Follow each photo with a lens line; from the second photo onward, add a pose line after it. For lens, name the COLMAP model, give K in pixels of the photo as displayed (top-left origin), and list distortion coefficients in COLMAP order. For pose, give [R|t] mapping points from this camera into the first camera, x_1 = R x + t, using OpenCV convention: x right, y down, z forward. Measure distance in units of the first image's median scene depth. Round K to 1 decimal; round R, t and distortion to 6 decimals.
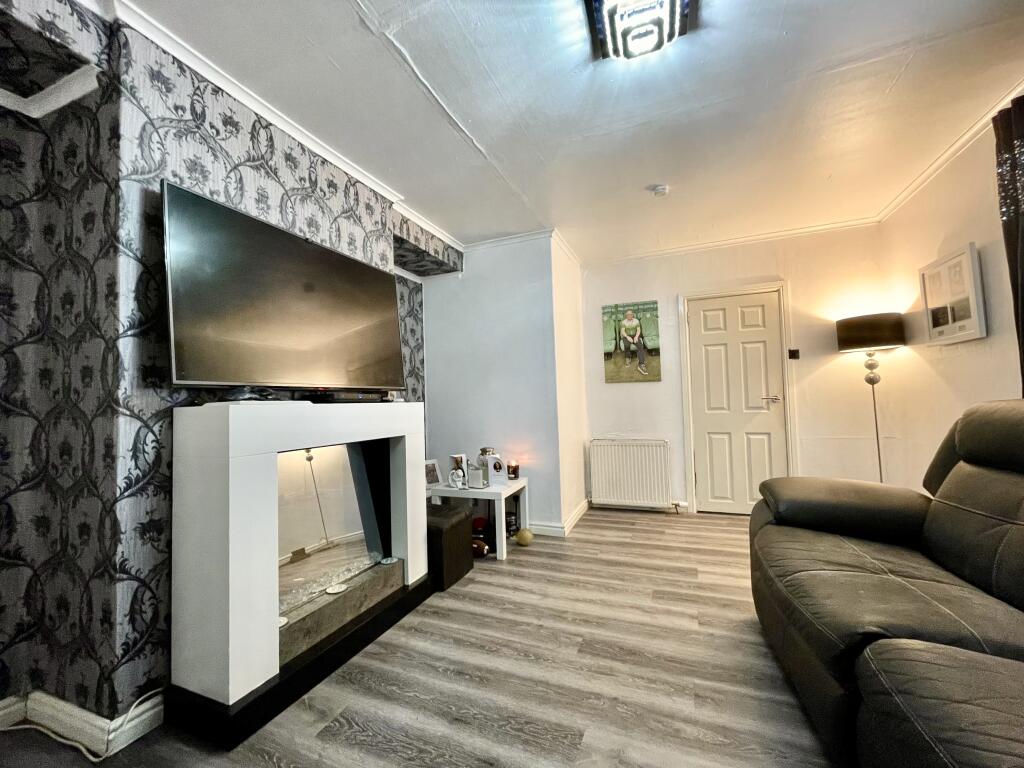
lens RADIAL K [[413.8, 0, 510.3], [0, 413.8, 383.2], [0, 0, 1]] dist [-0.002260, -0.000053]
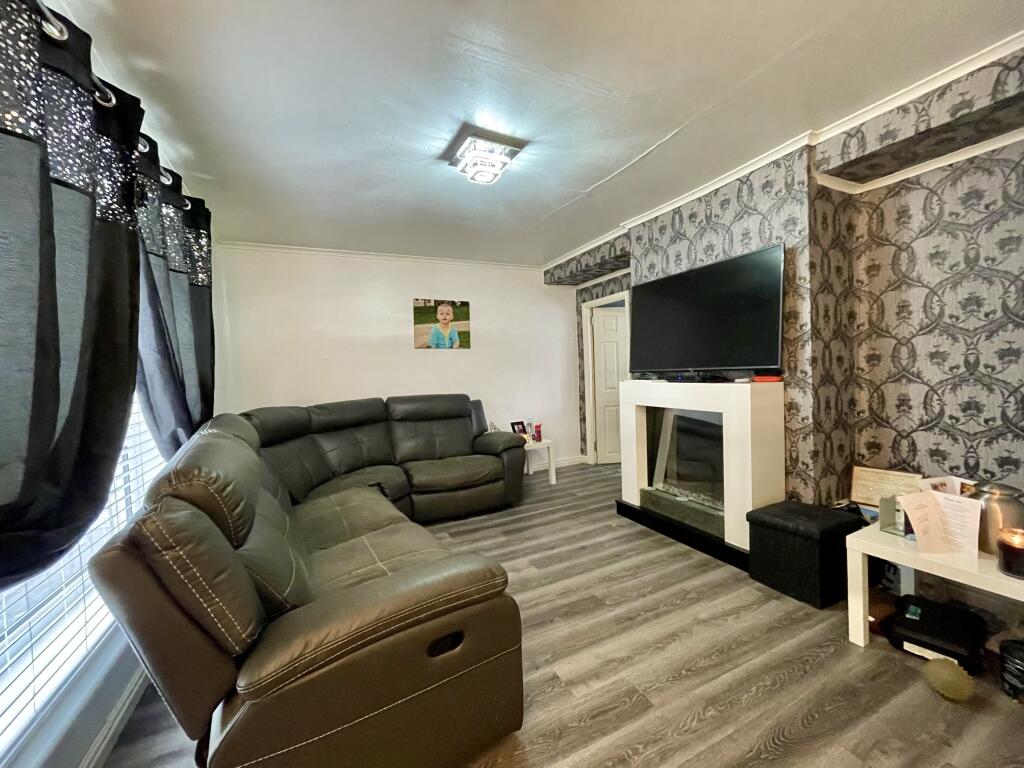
lens RADIAL K [[413.8, 0, 516.2], [0, 413.8, 383.0], [0, 0, 1]] dist [-0.002260, -0.000053]
pose [[-0.655663, 0.081366, -0.750657, 0.725195], [0.097552, 0.994973, 0.022641, -0.026973], [0.748725, -0.058383, -0.660305, 1.010714]]
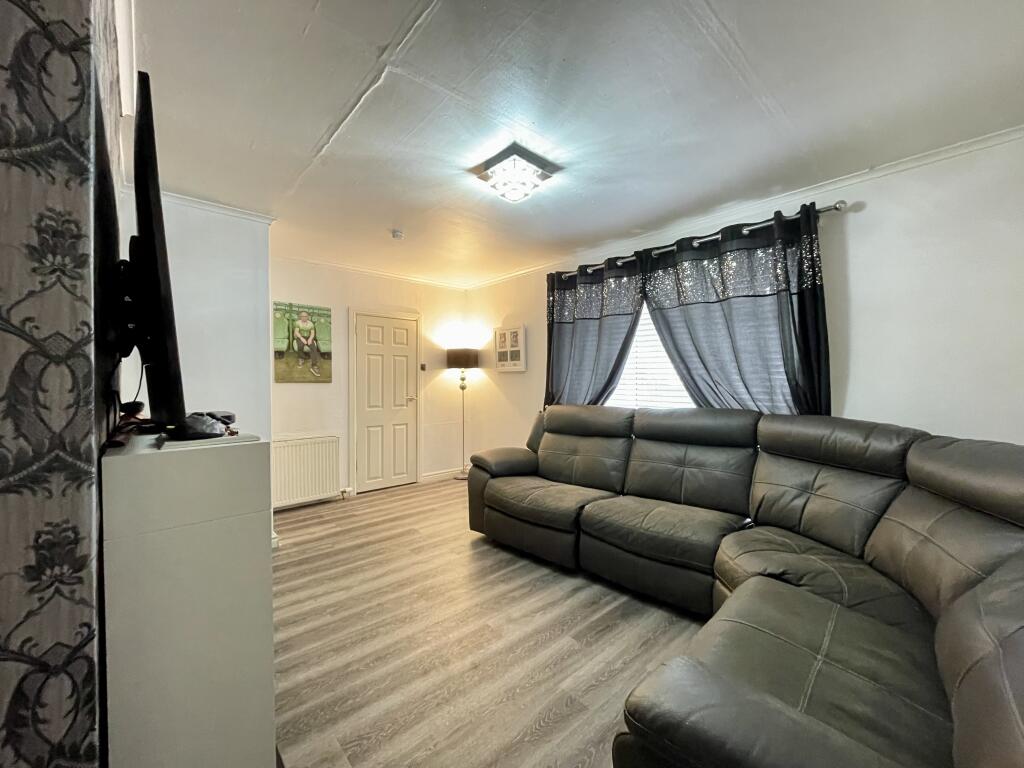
lens RADIAL K [[413.8, 0, 514.2], [0, 413.8, 382.3], [0, 0, 1]] dist [-0.002260, -0.000053]
pose [[0.428560, 0.023187, 0.903216, -0.556928], [-0.049858, 0.998754, -0.001982, -0.037123], [-0.902137, -0.044183, 0.429182, 0.122162]]
